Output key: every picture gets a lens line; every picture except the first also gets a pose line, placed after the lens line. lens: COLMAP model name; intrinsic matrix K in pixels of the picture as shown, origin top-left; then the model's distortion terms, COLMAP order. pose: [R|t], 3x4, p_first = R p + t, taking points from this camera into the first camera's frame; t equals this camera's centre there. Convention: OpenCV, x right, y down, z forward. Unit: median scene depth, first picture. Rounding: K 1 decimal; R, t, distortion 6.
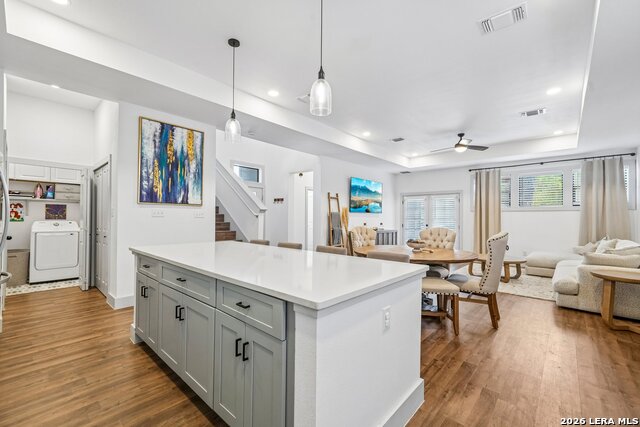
lens RADIAL K [[270.1, 0, 319.5], [0, 270.1, 215.1], [0, 0, 1]] dist [0.003165, 0.000818]
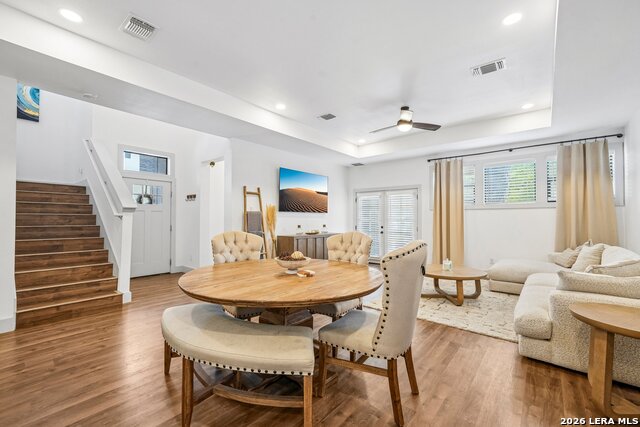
lens RADIAL K [[270.1, 0, 320.9], [0, 270.1, 215.0], [0, 0, 1]] dist [0.003165, 0.000818]
pose [[0.999045, -0.005550, 0.043337, 0.286012], [0.005831, 0.999963, -0.006370, 0.006601], [-0.043300, 0.006617, 0.999040, 0.285759]]
